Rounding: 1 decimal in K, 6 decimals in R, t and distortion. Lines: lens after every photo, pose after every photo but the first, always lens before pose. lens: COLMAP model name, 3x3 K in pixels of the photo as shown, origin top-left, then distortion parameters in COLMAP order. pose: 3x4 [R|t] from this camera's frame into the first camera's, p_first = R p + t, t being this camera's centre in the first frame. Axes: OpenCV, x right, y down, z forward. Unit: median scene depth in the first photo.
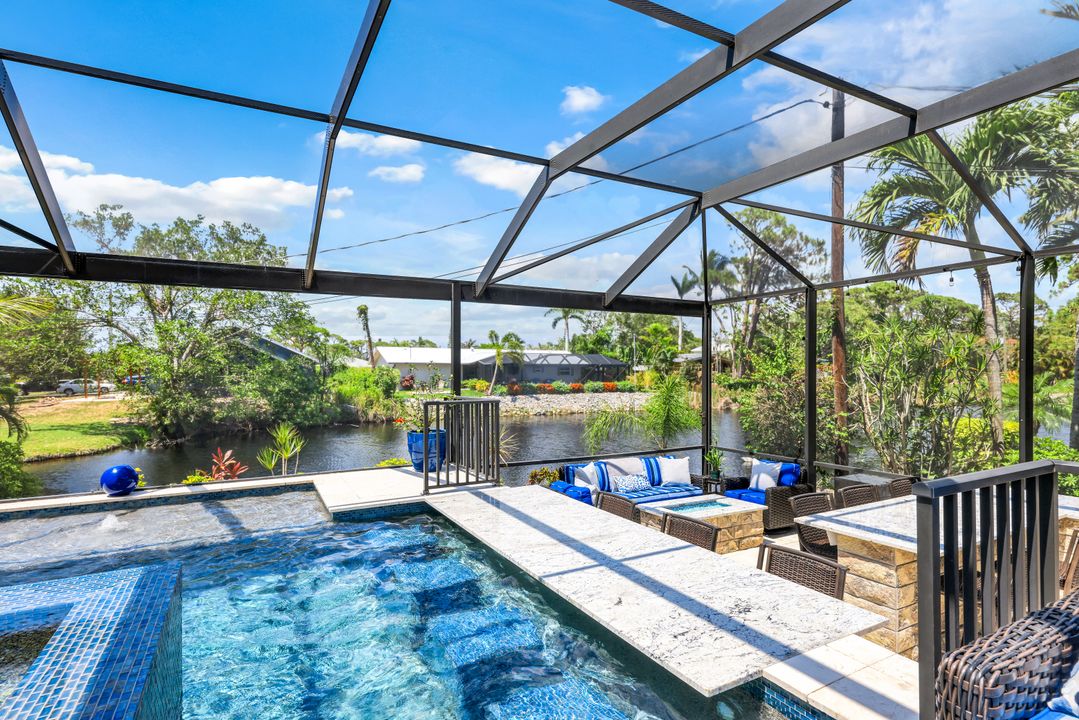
lens RADIAL K [[544.2, 0, 544.5], [0, 544.2, 374.2], [0, 0, 1]] dist [0.002940, 0.000192]
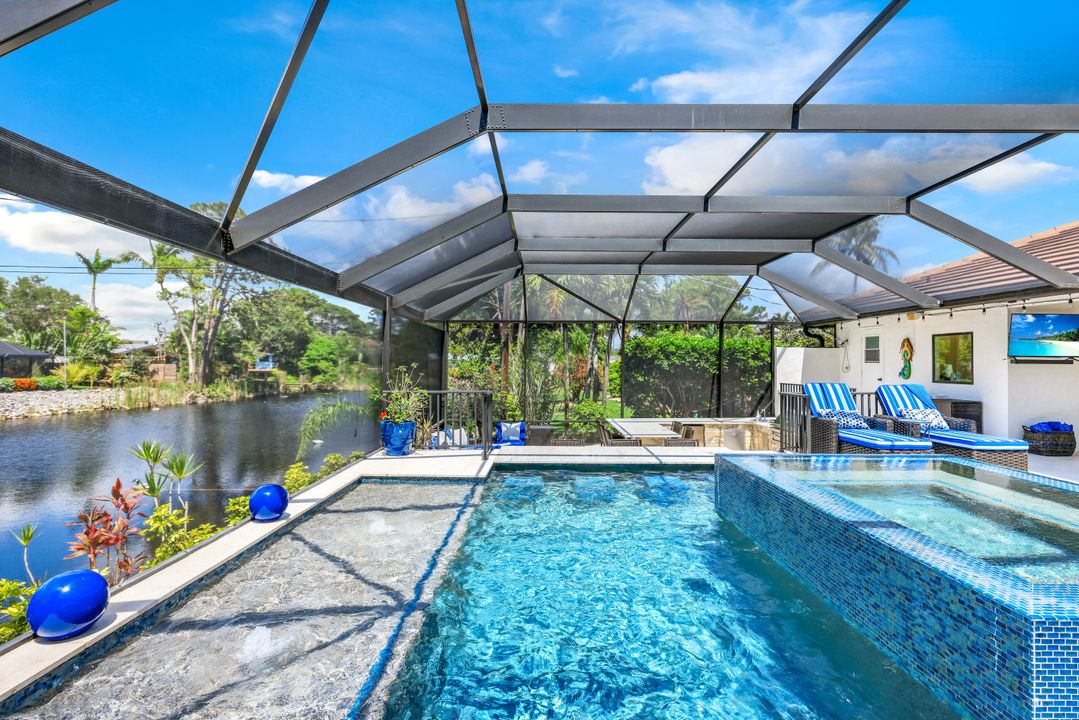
lens RADIAL K [[495.2, 0, 539.9], [0, 495.2, 357.3], [0, 0, 1]] dist [-0.001048, 0.000763]
pose [[0.496831, 0.015282, 0.867713, -0.174194], [0.000140, 0.999844, -0.017689, -0.003064], [-0.867847, 0.008910, 0.496751, 0.033580]]
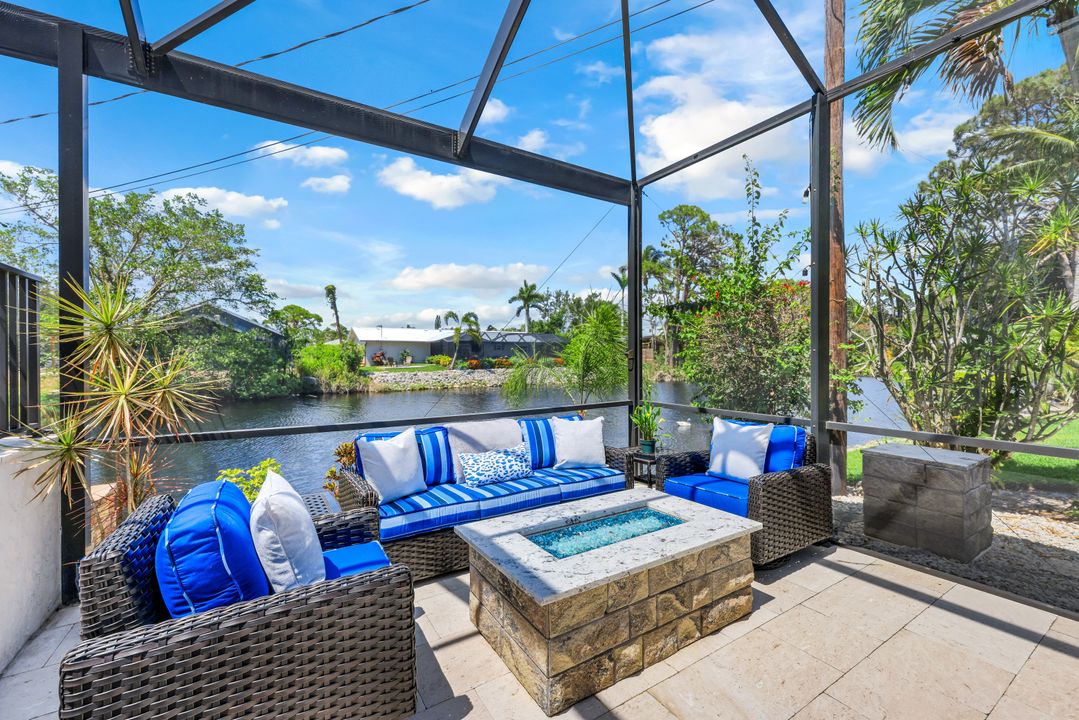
lens RADIAL K [[438.1, 0, 541.6], [0, 438.1, 354.9], [0, 0, 1]] dist [-0.000322, -0.000035]
pose [[0.998288, -0.002592, 0.058437, 0.037696], [0.002957, 0.999977, -0.006151, 0.019287], [-0.058420, 0.006313, 0.998272, 0.116924]]
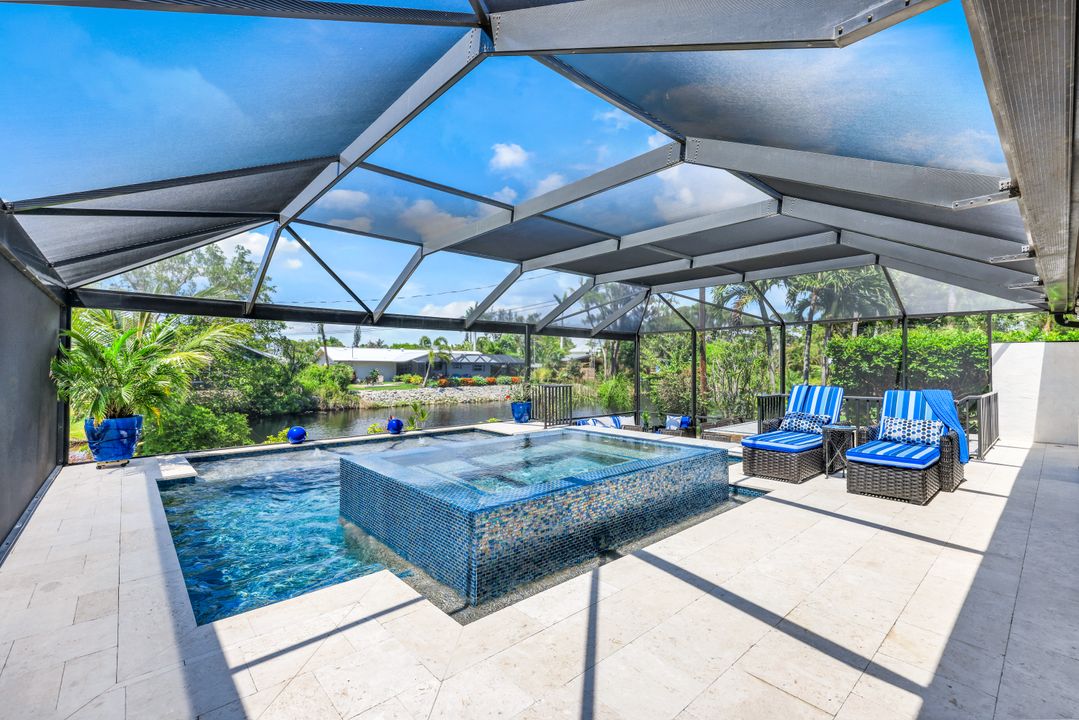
lens RADIAL K [[461.1, 0, 541.9], [0, 461.1, 360.3], [0, 0, 1]] dist [-0.000933, 0.000106]
pose [[0.974959, 0.005282, 0.222324, -0.088447], [-0.000770, 0.999792, -0.020376, -0.002079], [-0.222385, 0.019695, 0.974760, -0.109035]]
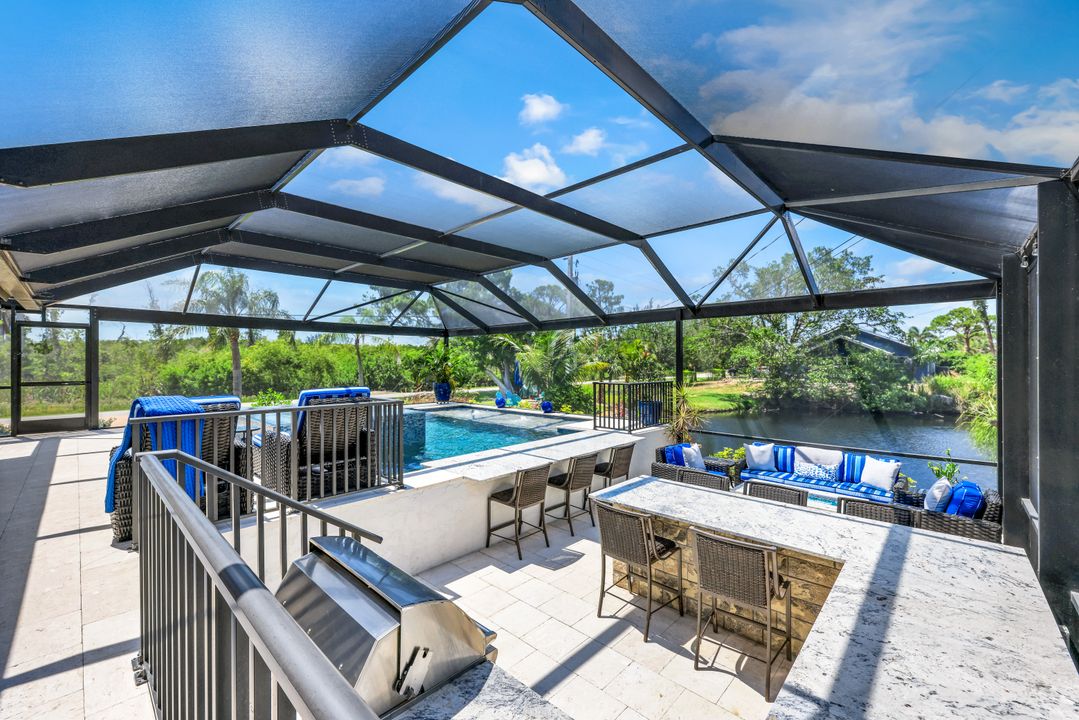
lens RADIAL K [[433.7, 0, 545.9], [0, 433.7, 362.1], [0, 0, 1]] dist [0.000167, 0.000143]
pose [[0.312889, 0.000156, -0.949790, 0.167838], [-0.002366, 0.999997, -0.000615, -0.002881], [0.949787, 0.002440, 0.312888, 0.047762]]
